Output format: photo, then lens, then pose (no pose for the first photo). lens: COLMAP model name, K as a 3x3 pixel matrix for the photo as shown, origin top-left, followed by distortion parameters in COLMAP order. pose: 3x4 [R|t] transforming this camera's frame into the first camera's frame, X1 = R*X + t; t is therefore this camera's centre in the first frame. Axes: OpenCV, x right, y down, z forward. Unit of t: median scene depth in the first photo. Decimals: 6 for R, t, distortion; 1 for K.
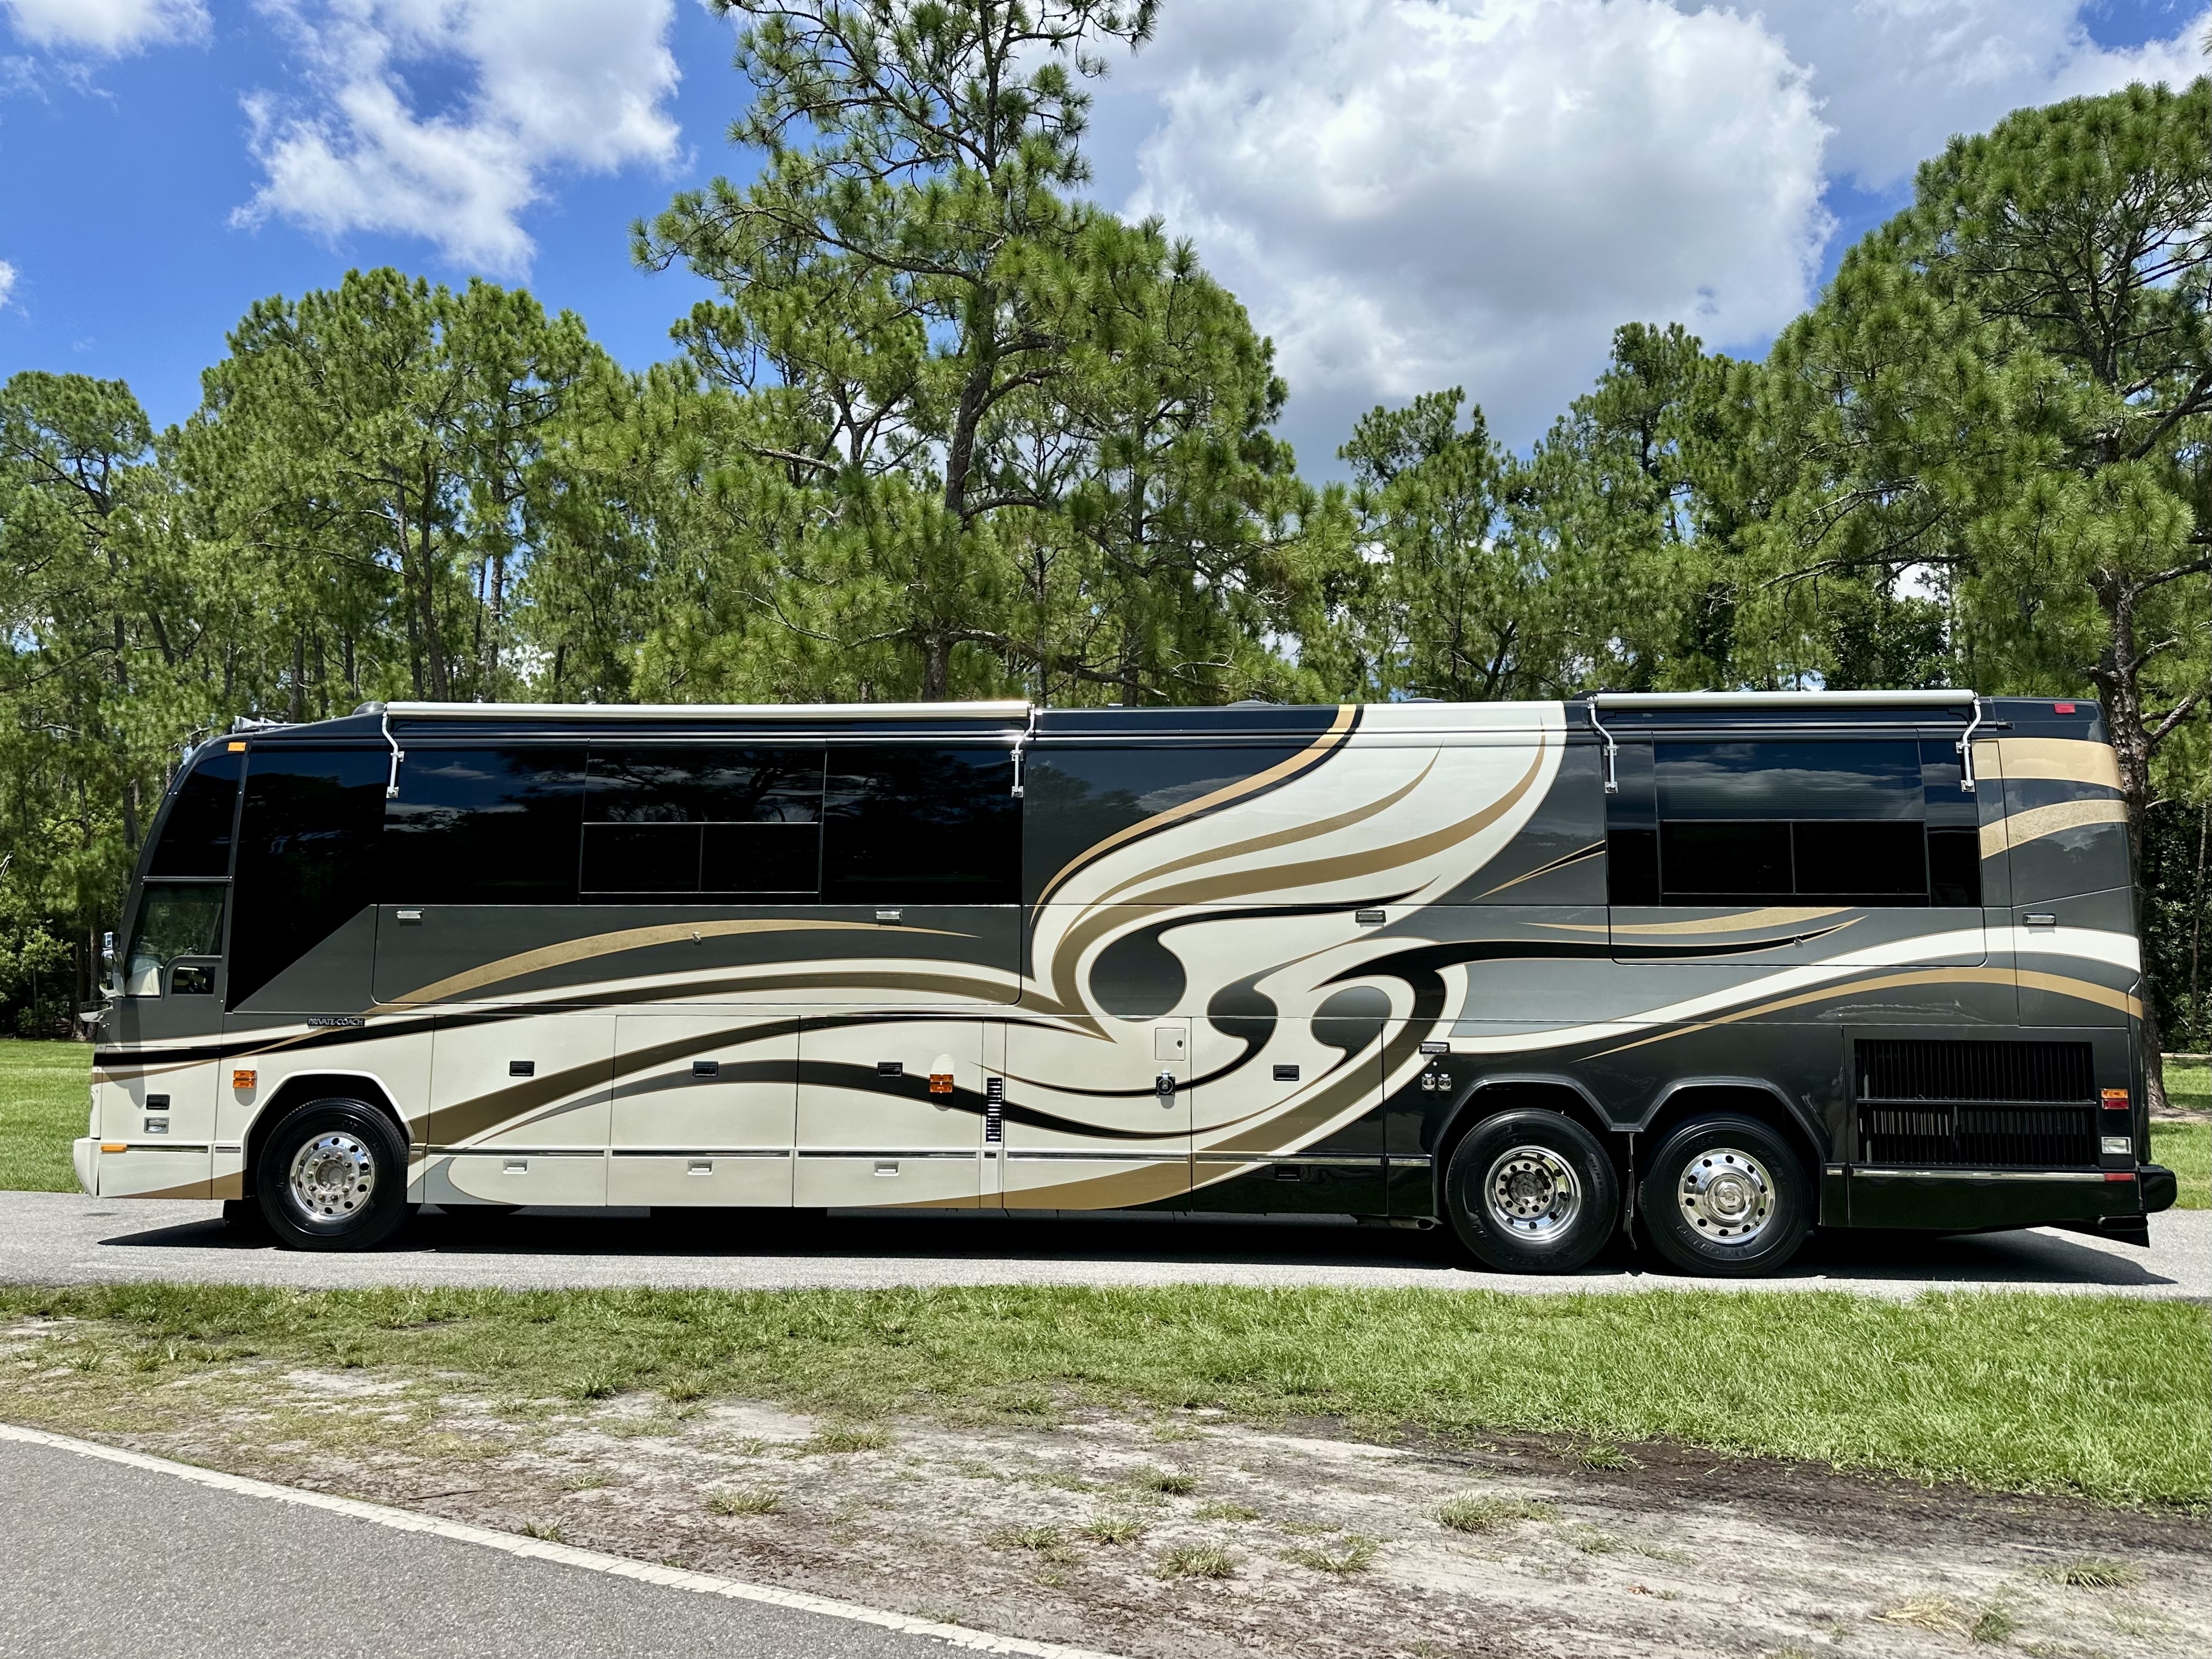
lens RADIAL K [[1508.2, 0, 1125.1], [0, 1508.2, 828.0], [0, 0, 1]] dist [0.118432, -0.184502]
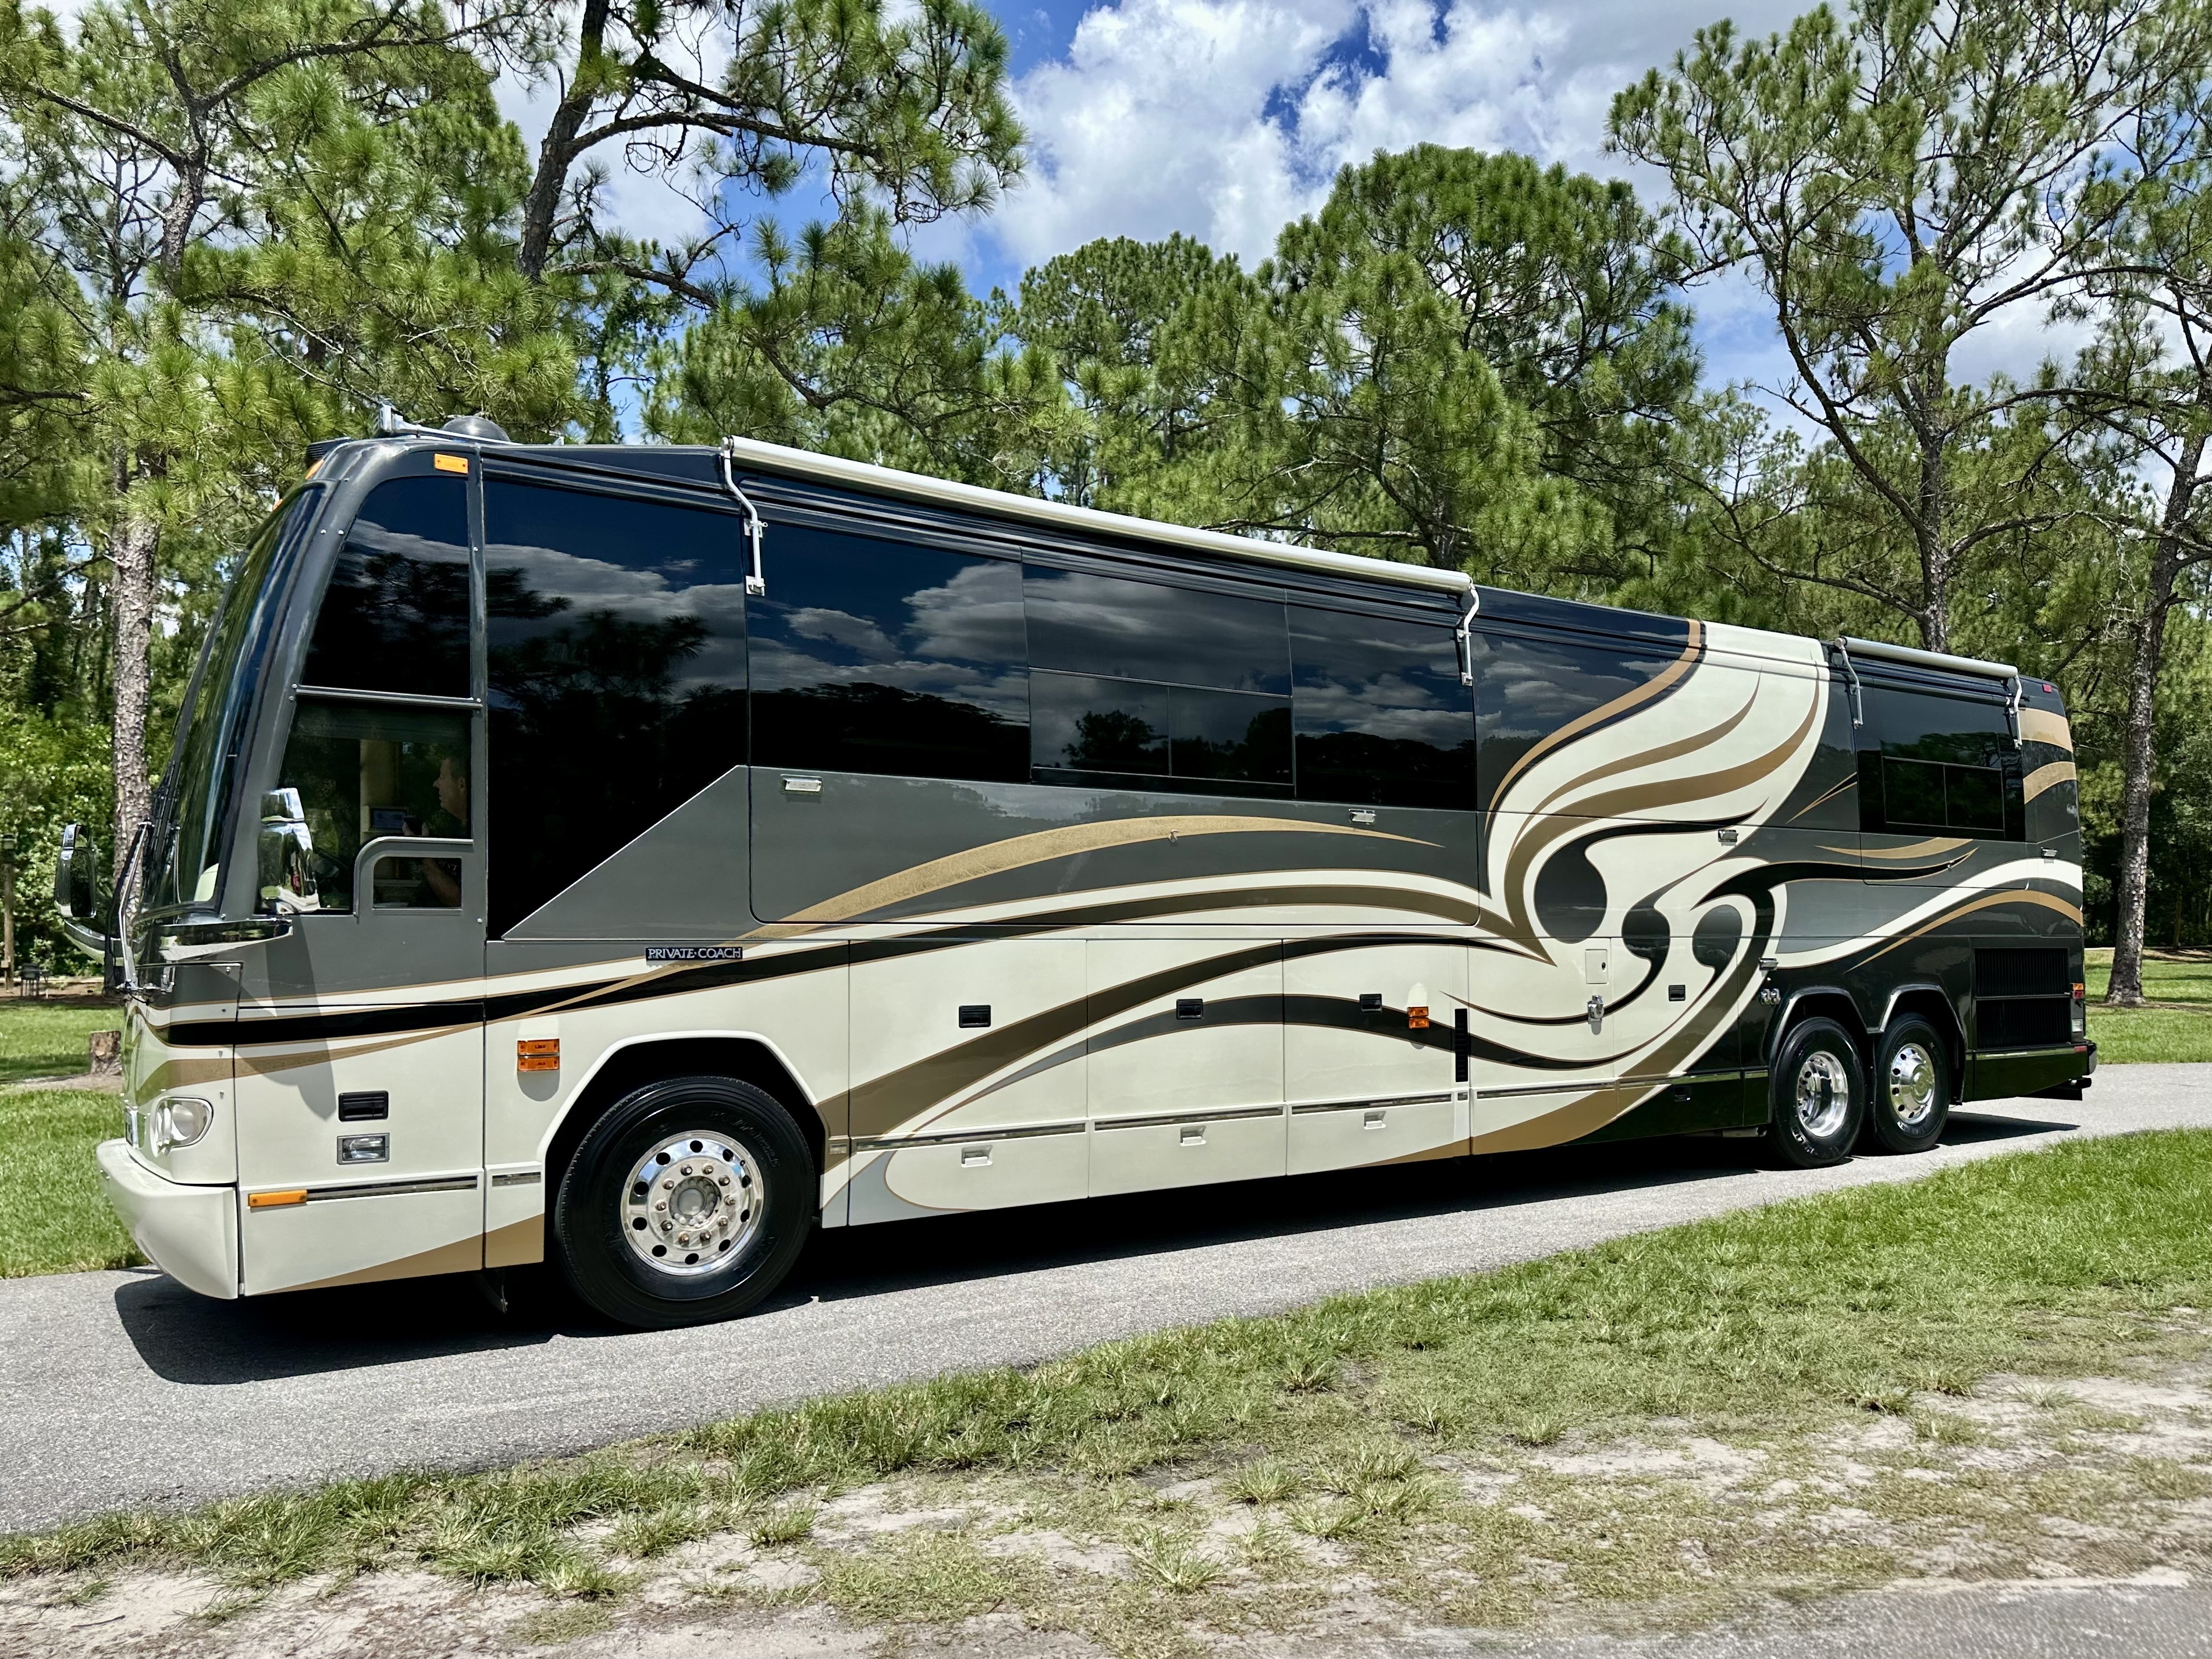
lens RADIAL K [[1577.4, 0, 1244.4], [0, 1577.4, 911.2], [0, 0, 1]] dist [0.129387, -0.210391]
pose [[0.783507, 0.002046, 0.621380, -0.742511], [-0.043290, 0.997745, 0.051300, 0.068360], [-0.619874, -0.067093, 0.781828, 0.373274]]
